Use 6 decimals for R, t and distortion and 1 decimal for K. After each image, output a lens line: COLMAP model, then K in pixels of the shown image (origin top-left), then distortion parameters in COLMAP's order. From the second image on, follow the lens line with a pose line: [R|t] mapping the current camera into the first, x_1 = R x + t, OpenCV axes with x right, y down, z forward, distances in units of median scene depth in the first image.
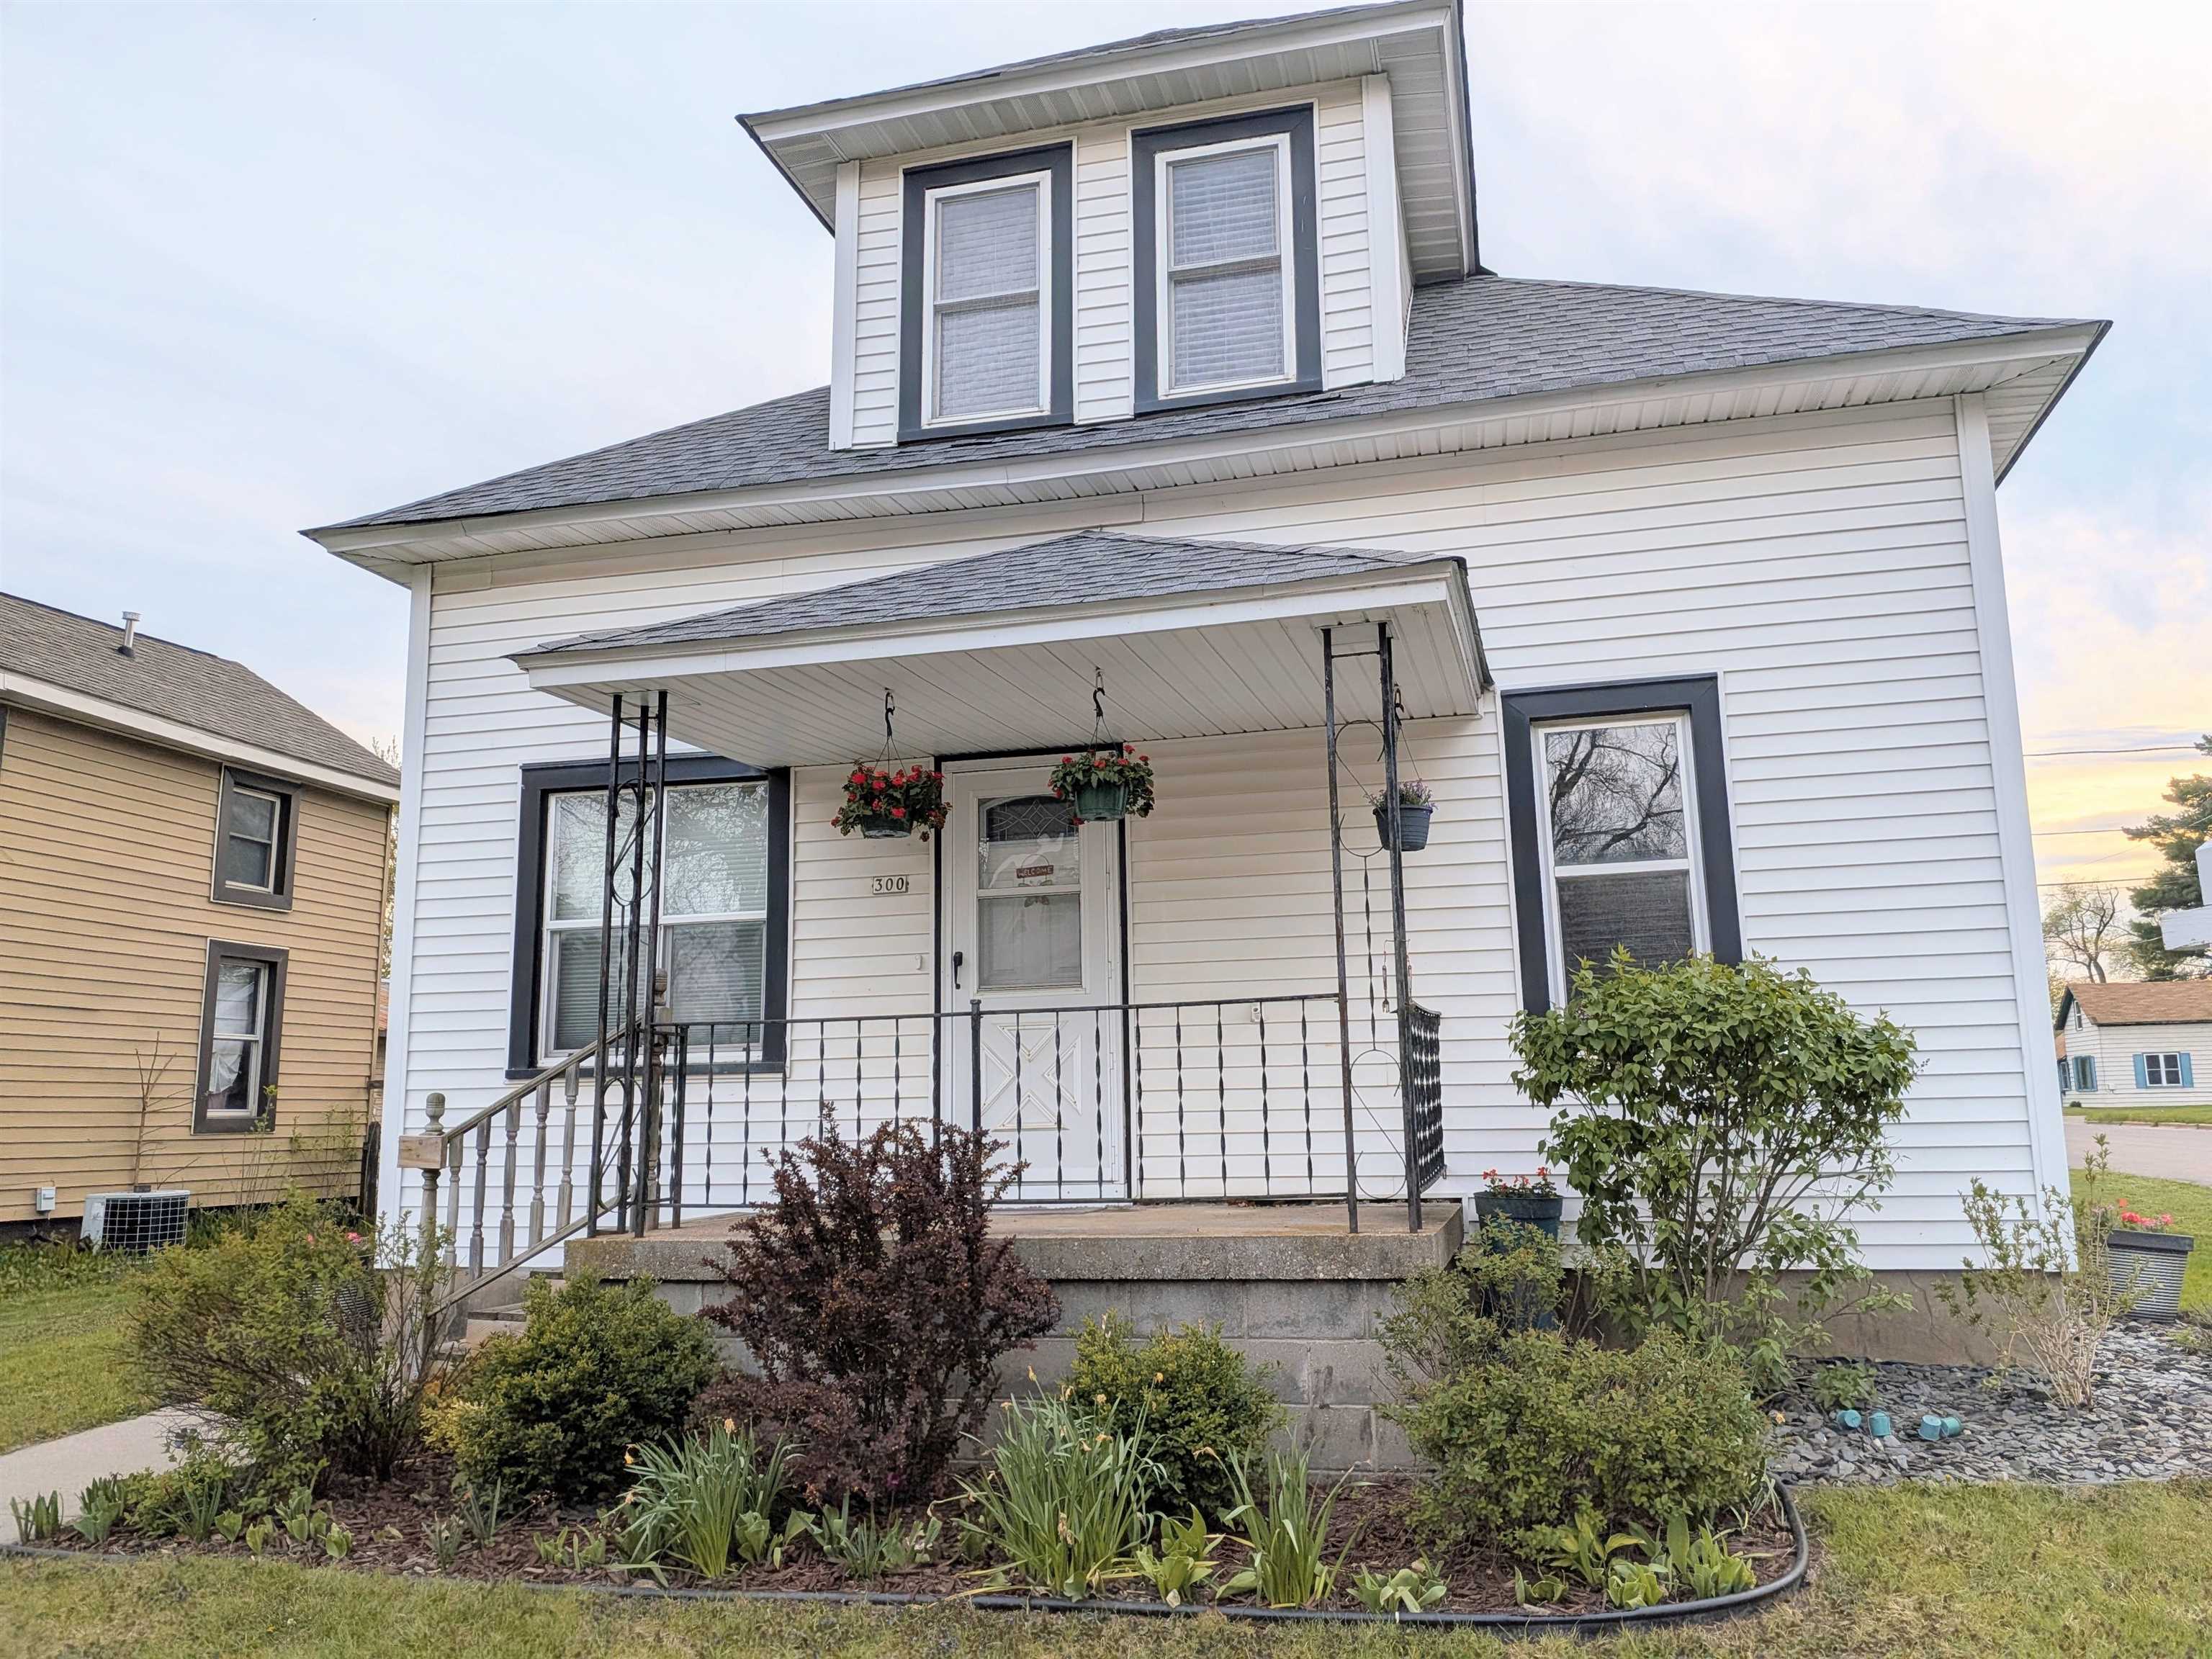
lens RADIAL K [[1568.6, 0, 1099.9], [0, 1568.6, 851.9], [0, 0, 1]] dist [0.077613, -0.116263]
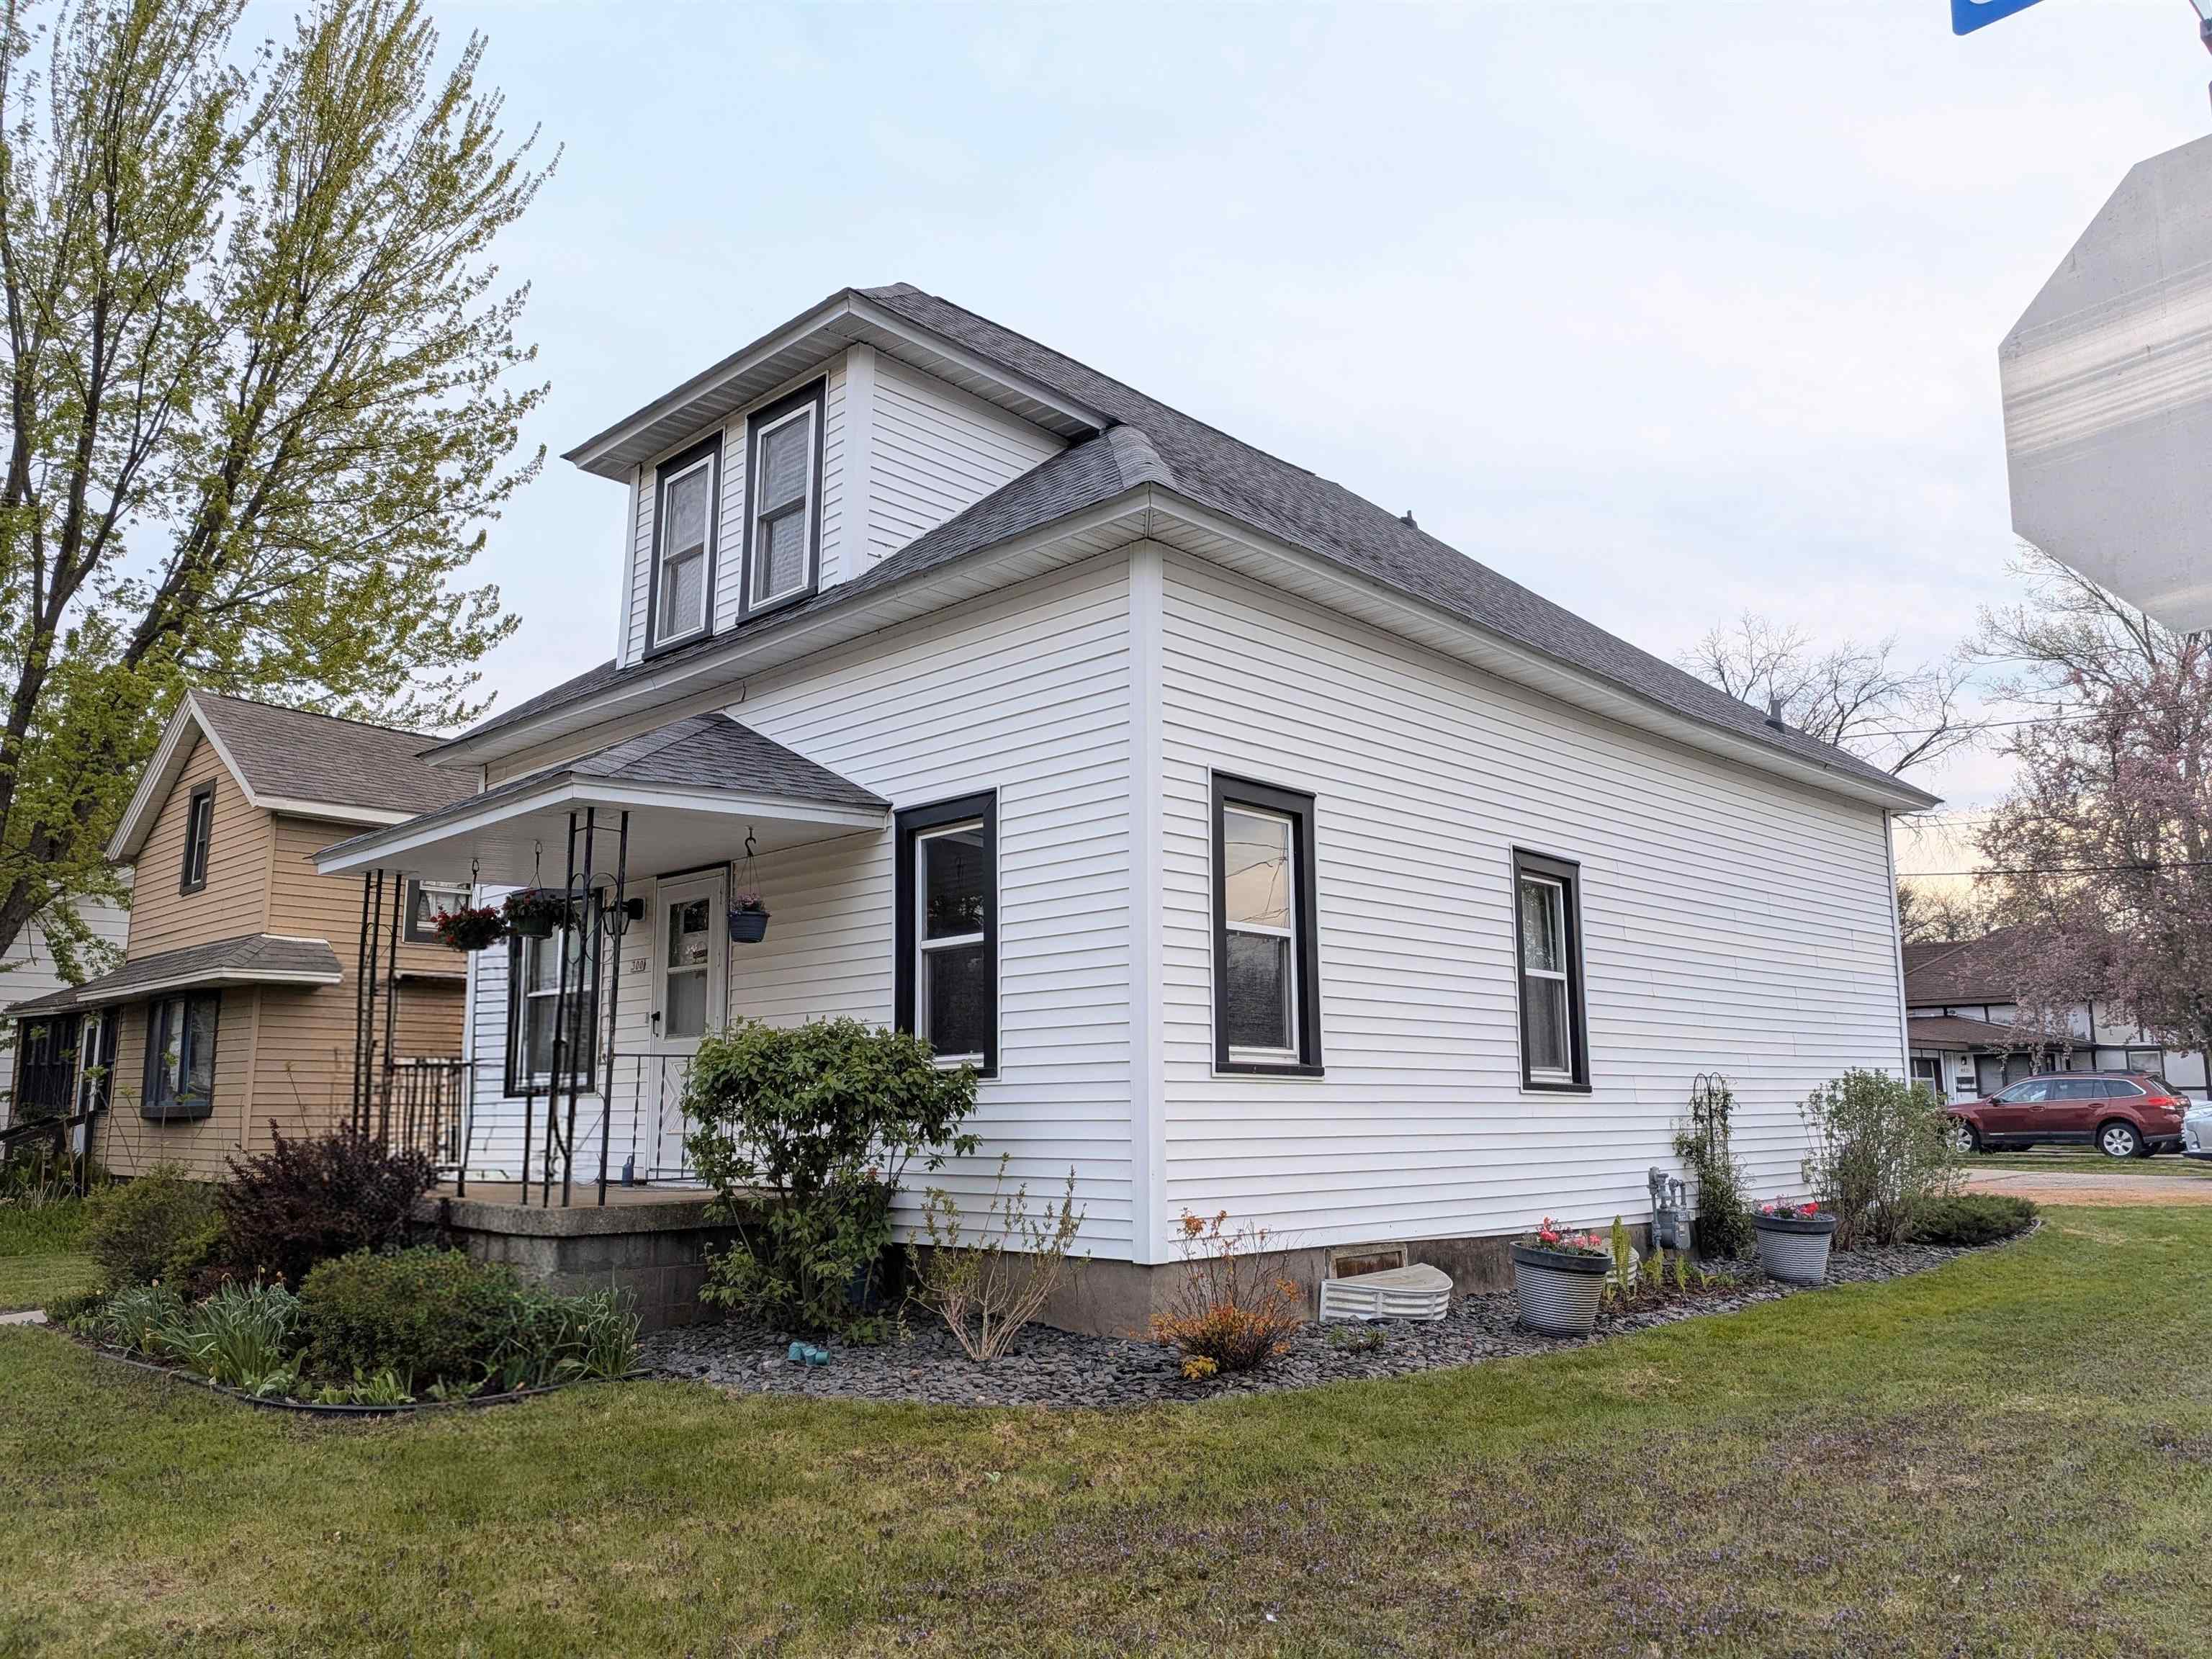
lens RADIAL K [[1568.6, 0, 1099.9], [0, 1568.6, 851.9], [0, 0, 1]] dist [0.077613, -0.116263]
pose [[0.861064, -0.075551, -0.502853, 0.985662], [0.087282, 0.996184, -0.000214, -0.047141], [0.500950, -0.043706, 0.864372, -0.063078]]
